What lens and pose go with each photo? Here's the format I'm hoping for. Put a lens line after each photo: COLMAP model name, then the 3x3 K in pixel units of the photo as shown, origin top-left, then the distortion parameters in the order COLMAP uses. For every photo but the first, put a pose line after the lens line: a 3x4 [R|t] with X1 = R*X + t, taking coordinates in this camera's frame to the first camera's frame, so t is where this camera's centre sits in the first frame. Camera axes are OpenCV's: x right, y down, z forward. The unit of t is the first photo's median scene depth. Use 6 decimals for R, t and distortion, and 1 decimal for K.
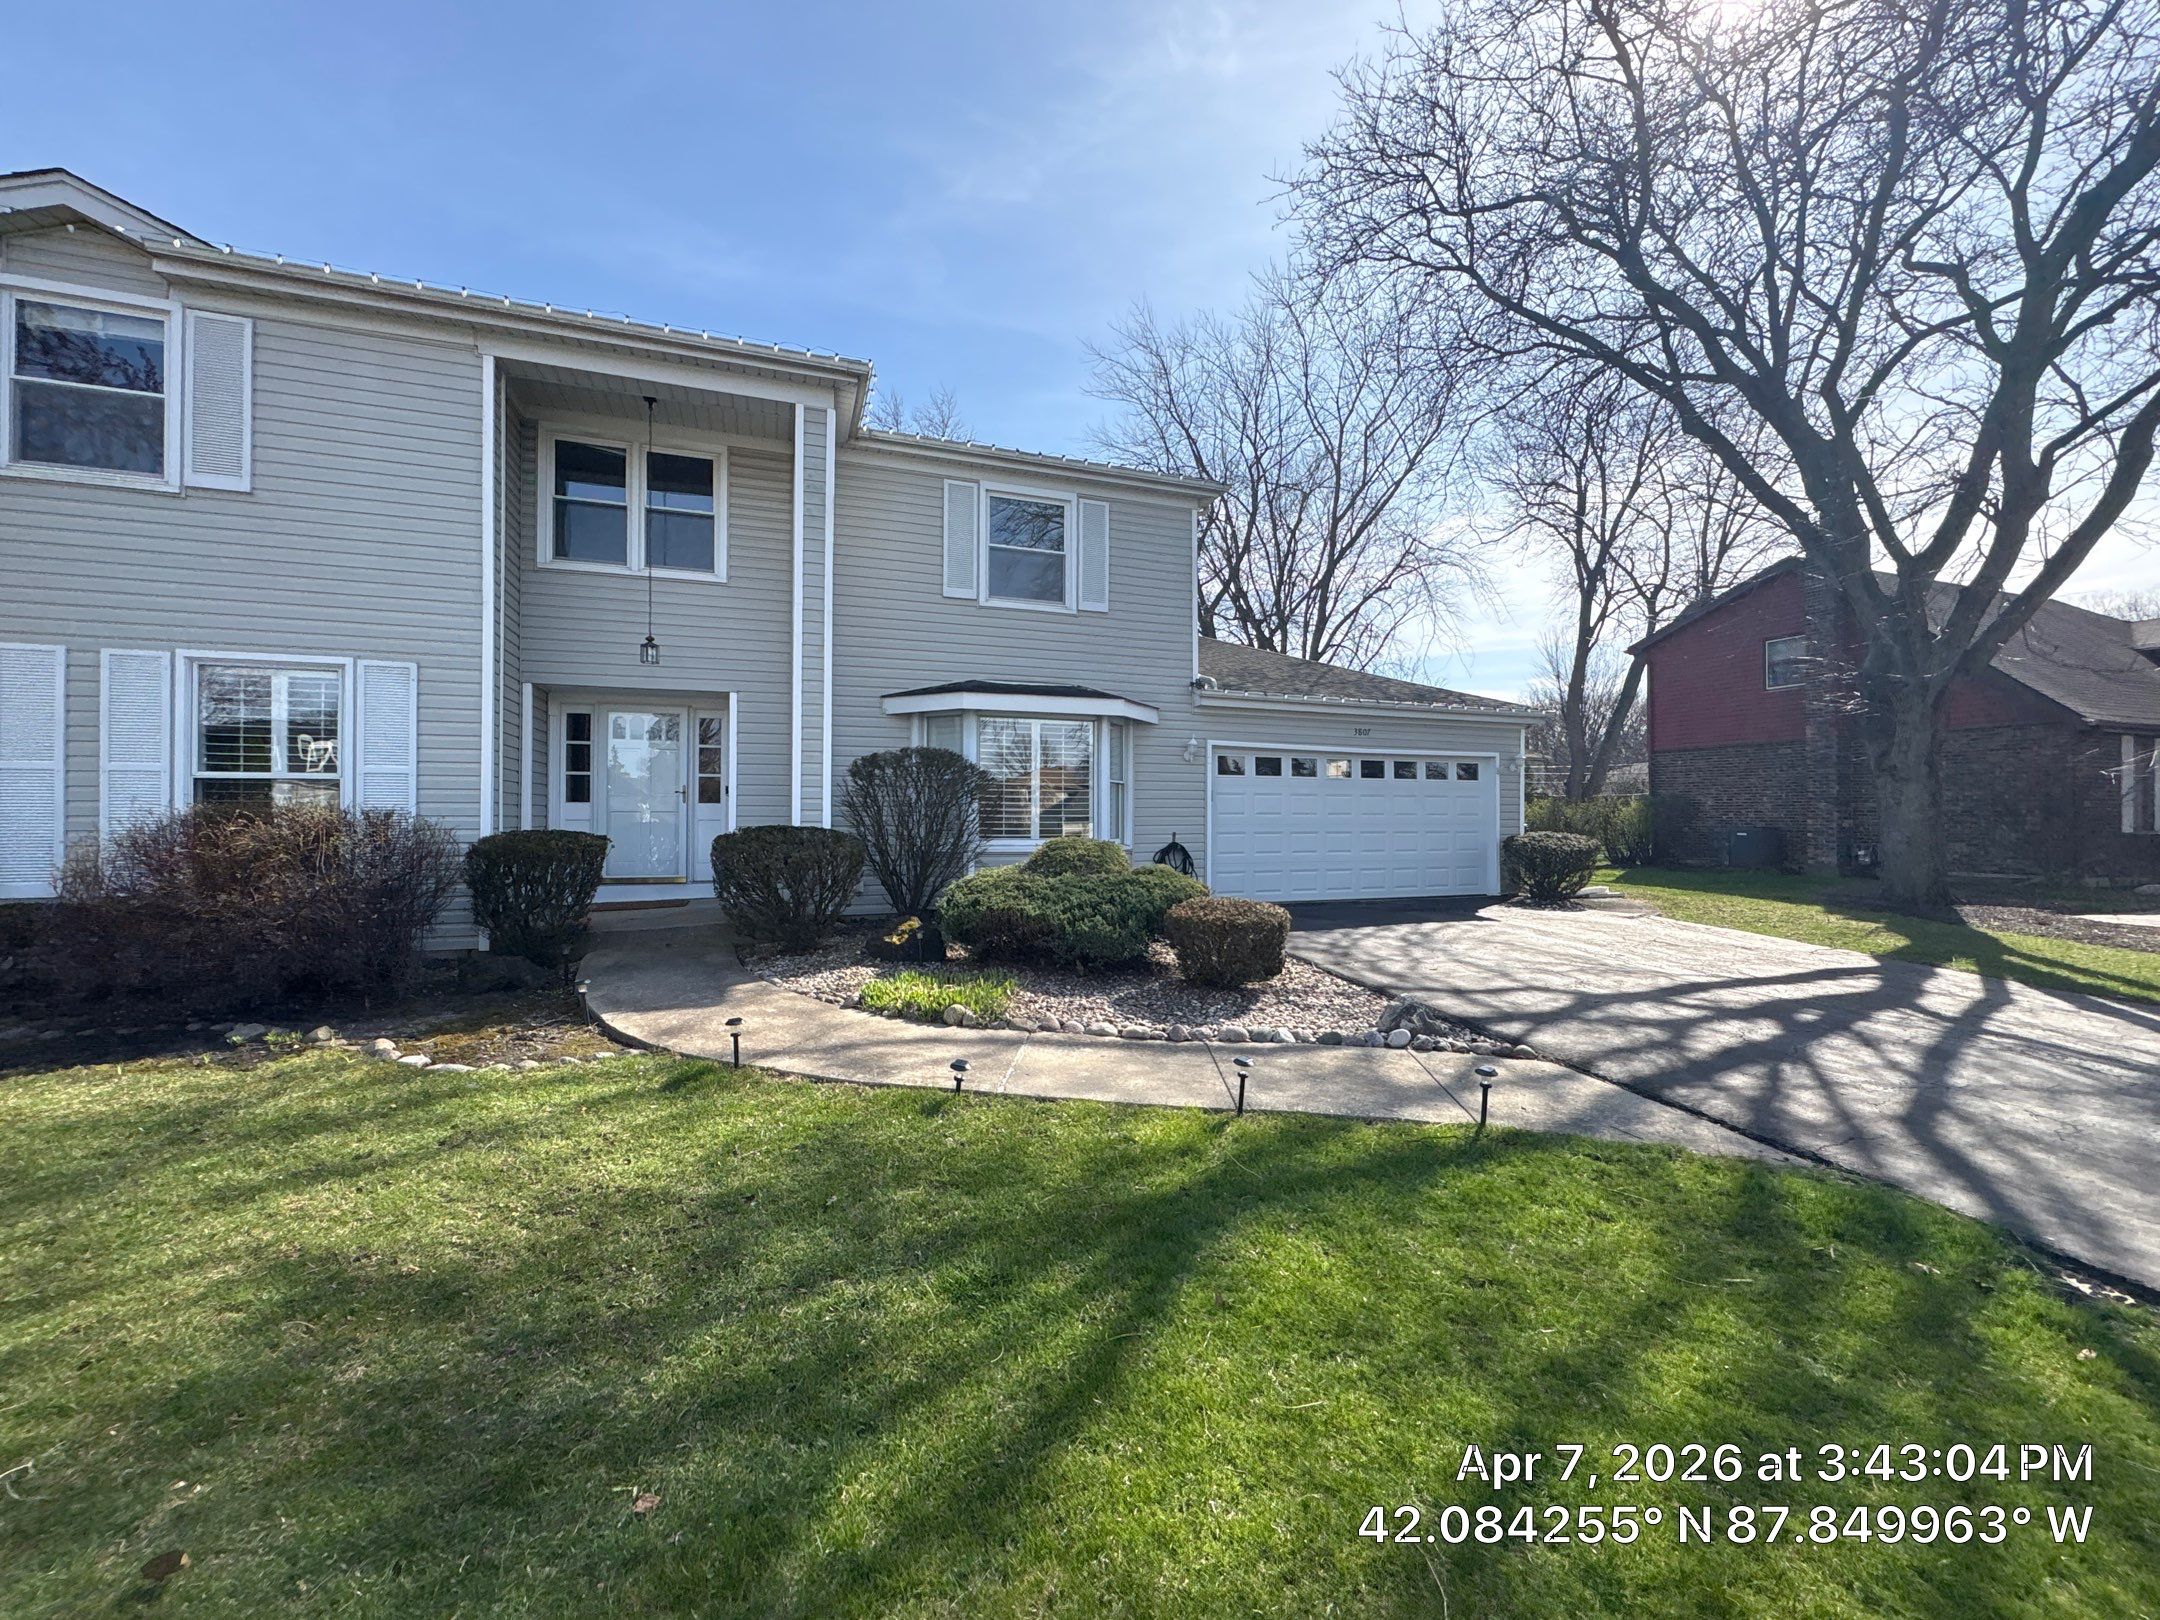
lens RADIAL K [[857.3, 0, 1082.7], [0, 857.3, 807.4], [0, 0, 1]] dist [-0.000048, 0.000086]
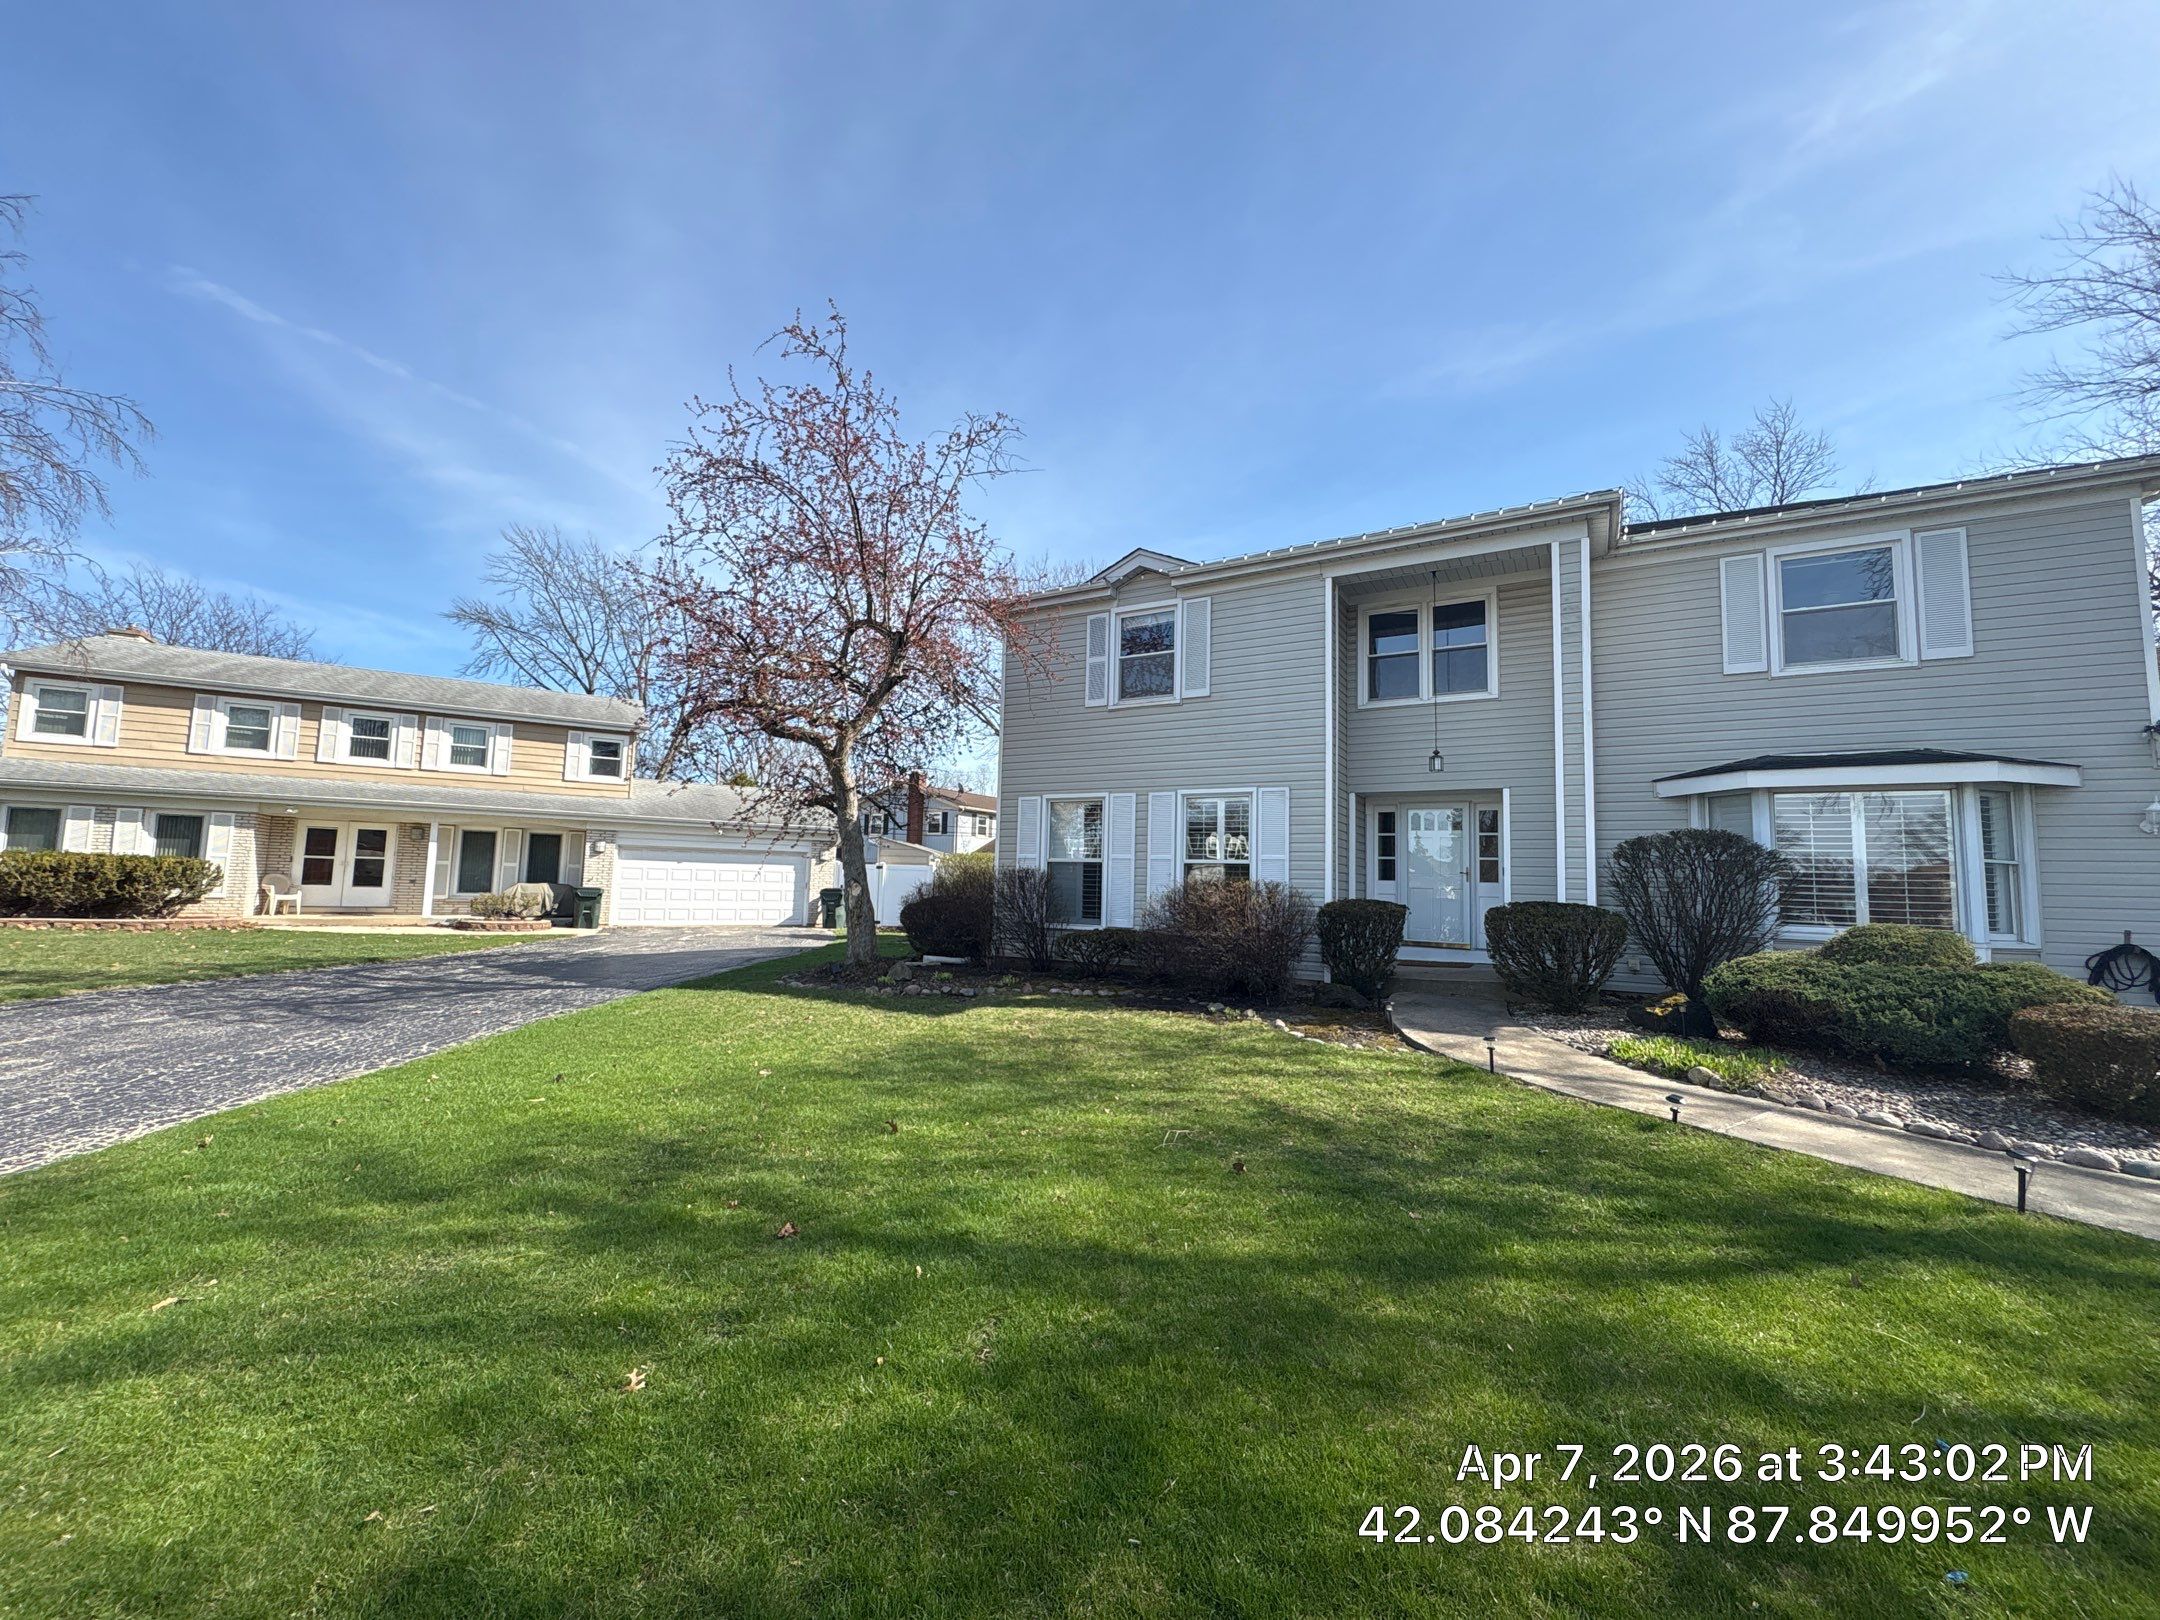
lens RADIAL K [[855.6, 0, 1084.0], [0, 855.6, 809.4], [0, 0, 1]] dist [-0.000937, 0.000449]
pose [[0.641880, -0.052404, -0.765012, 0.132128], [-0.019615, 0.996213, -0.084700, 0.006814], [0.766554, 0.069373, 0.638422, -0.216350]]
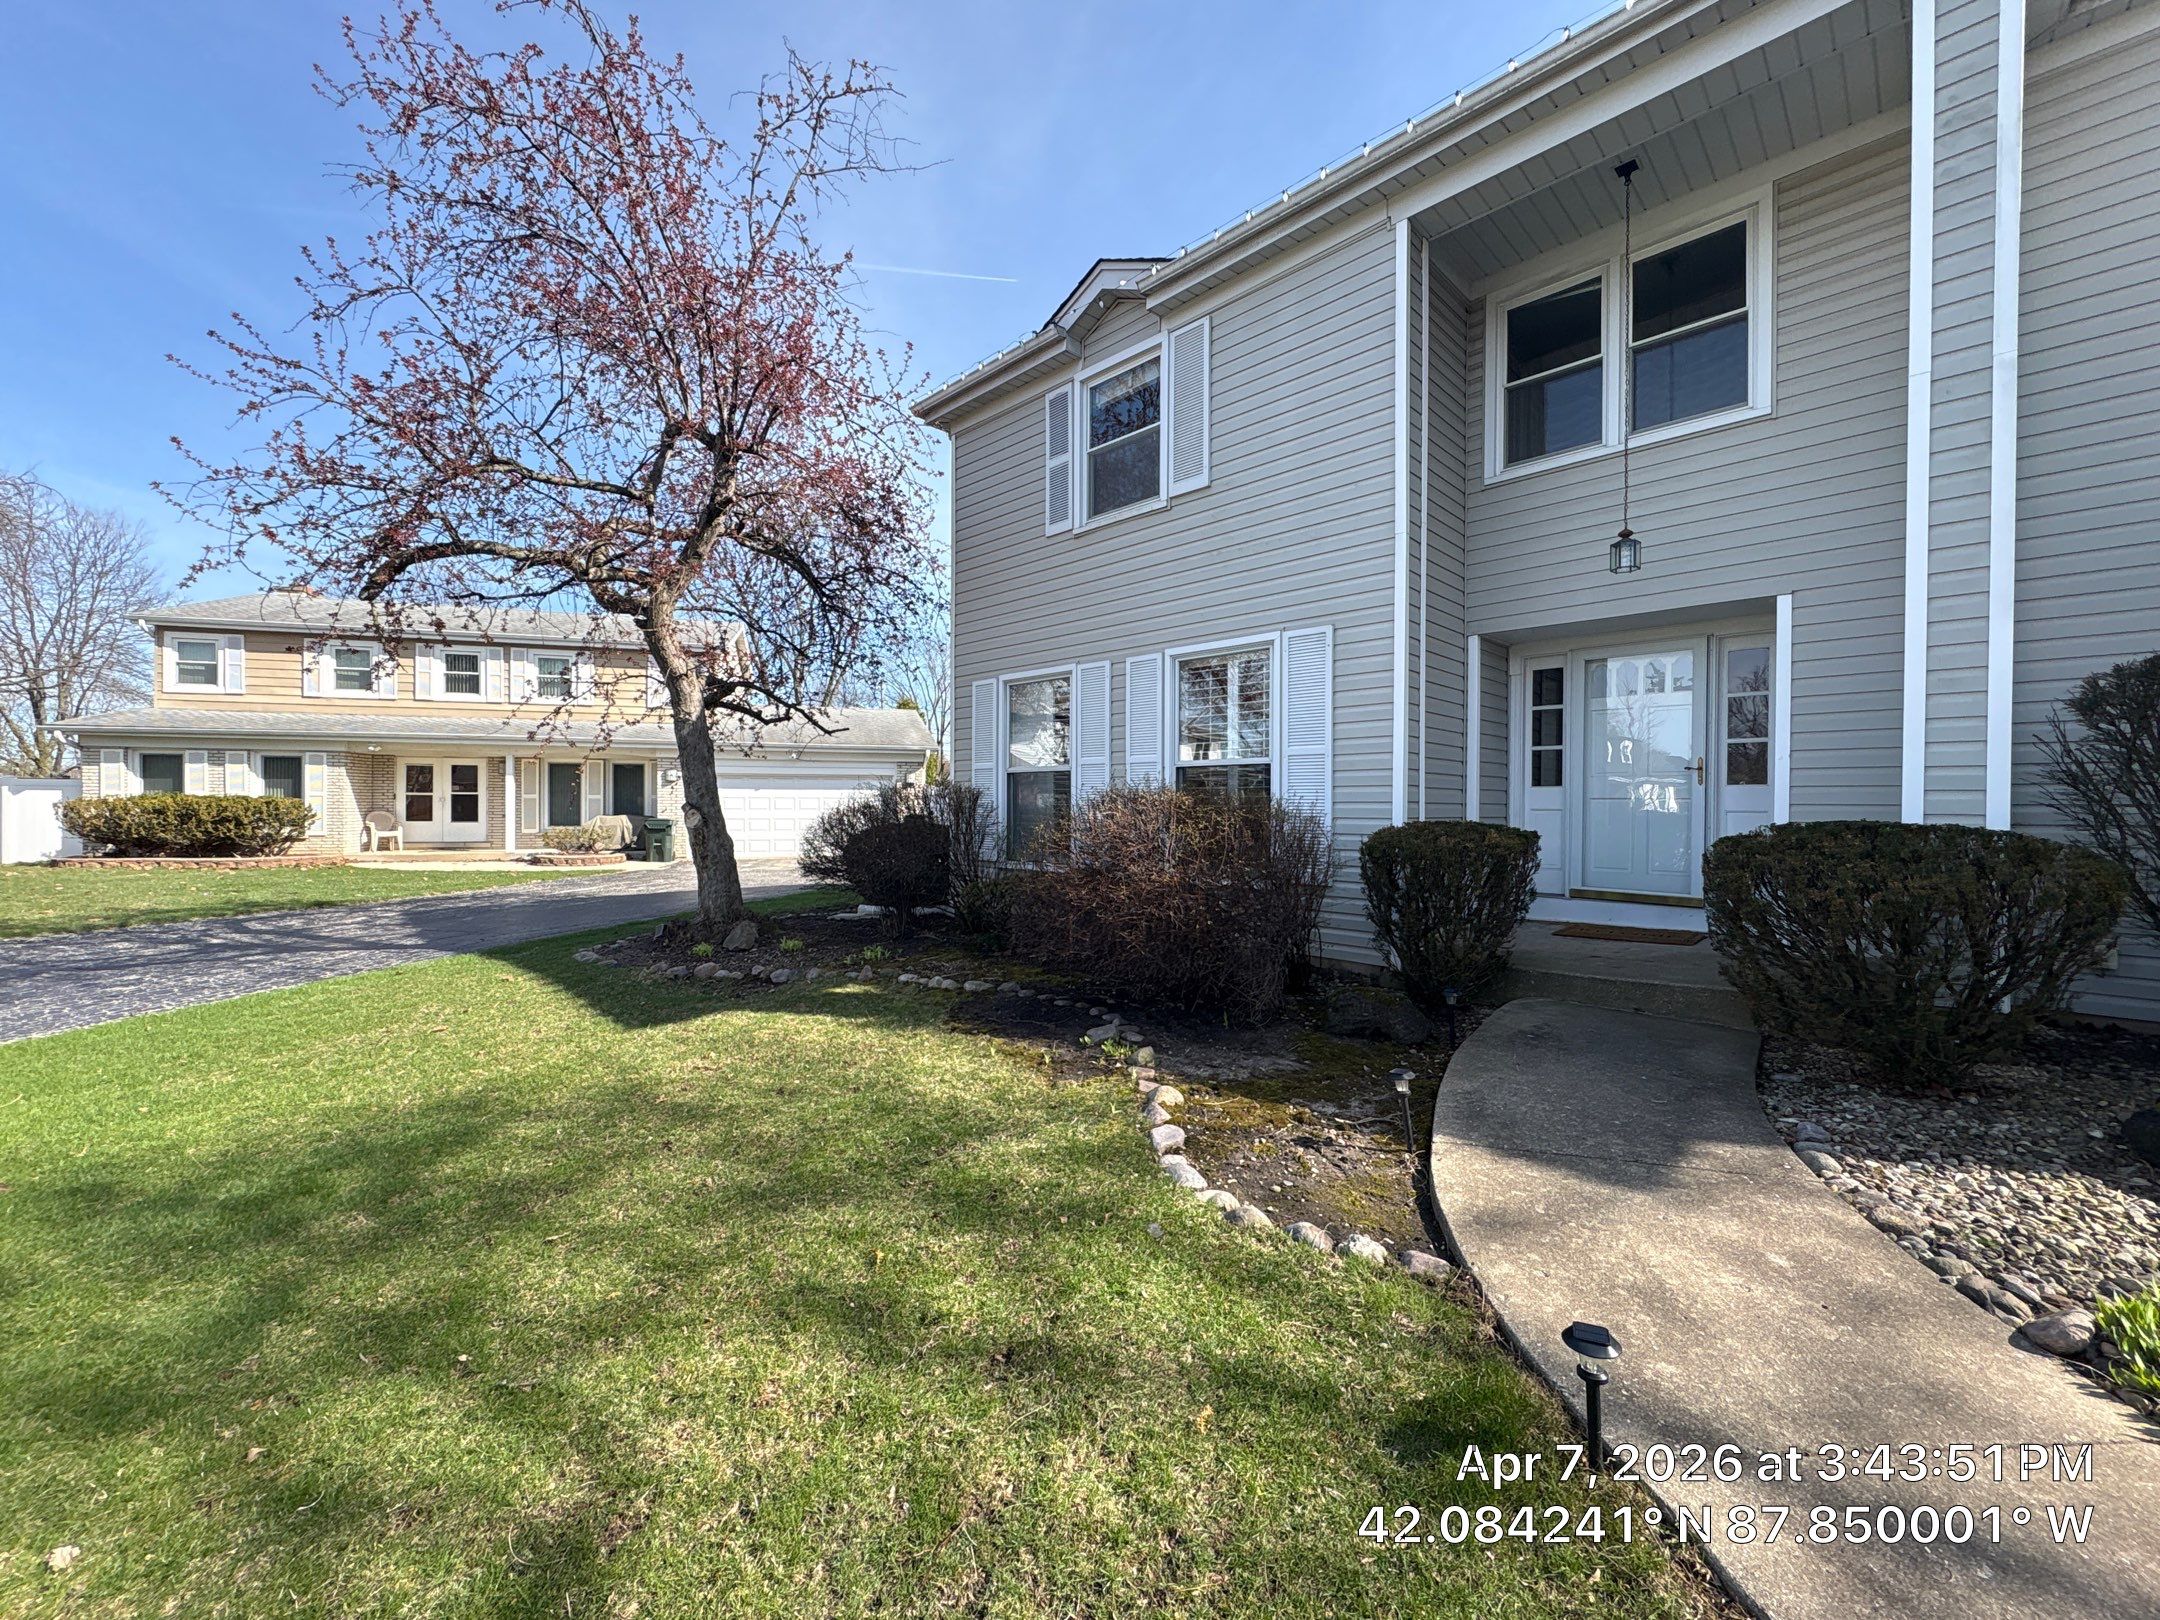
lens RADIAL K [[857.3, 0, 1082.7], [0, 857.3, 807.4], [0, 0, 1]] dist [-0.000048, 0.000086]
pose [[0.425344, 0.004372, -0.905021, -0.087356], [0.002648, 0.999978, 0.006075, 0.007902], [0.905028, -0.004981, 0.425323, 0.347524]]
